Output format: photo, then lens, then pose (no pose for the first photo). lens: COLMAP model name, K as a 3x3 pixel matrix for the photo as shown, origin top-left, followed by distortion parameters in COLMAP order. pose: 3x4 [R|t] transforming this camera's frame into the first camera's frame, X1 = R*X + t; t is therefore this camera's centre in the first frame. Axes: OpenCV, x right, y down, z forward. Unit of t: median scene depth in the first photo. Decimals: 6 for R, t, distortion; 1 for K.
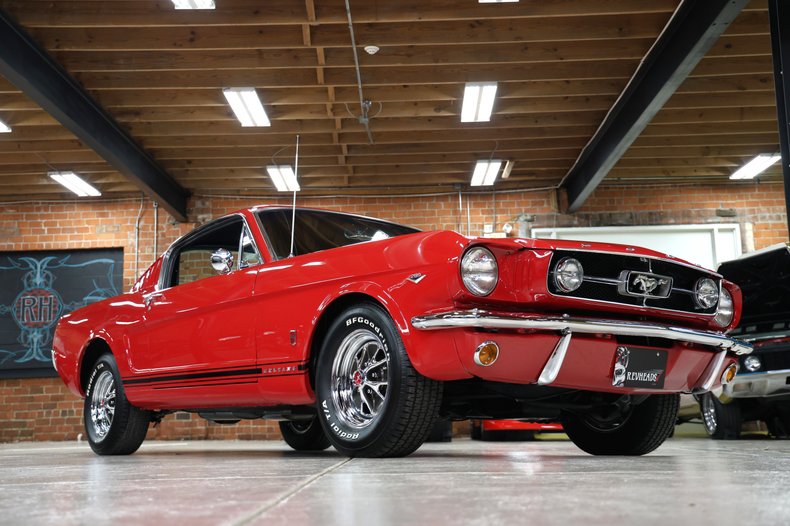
lens RADIAL K [[950.6, 0, 397.1], [0, 950.6, 262.2], [0, 0, 1]] dist [0.088497, 0.046547]
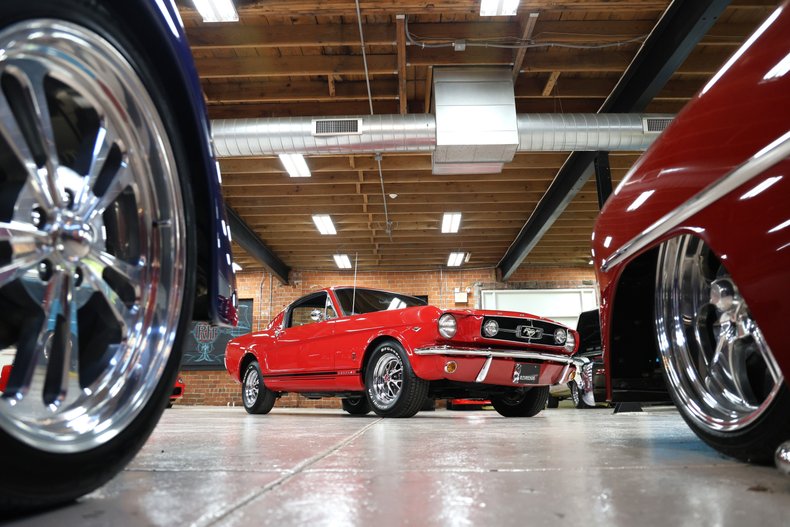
lens RADIAL K [[560.7, 0, 401.6], [0, 560.7, 267.0], [0, 0, 1]] dist [-0.091320, -0.000158]
pose [[0.999940, 0.008687, -0.006603, -0.001875], [-0.009106, 0.997754, -0.066362, -0.013846], [0.006012, 0.066418, 0.997774, -0.077070]]
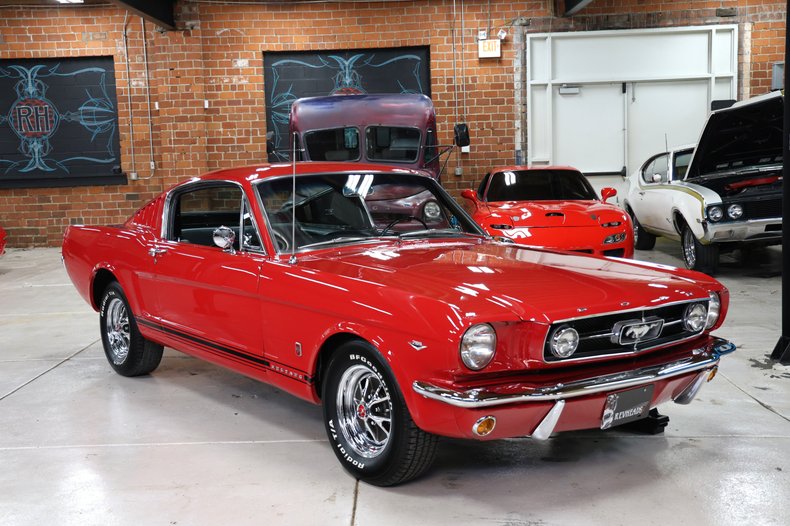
lens RADIAL K [[927.1, 0, 395.0], [0, 927.1, 263.0], [0, 0, 1]] dist [0.030893, 0.242336]
pose [[0.999913, -0.012516, 0.004130, -0.002782], [0.010853, 0.959700, 0.280818, -0.136317], [-0.007478, -0.280749, 0.959752, 0.021607]]
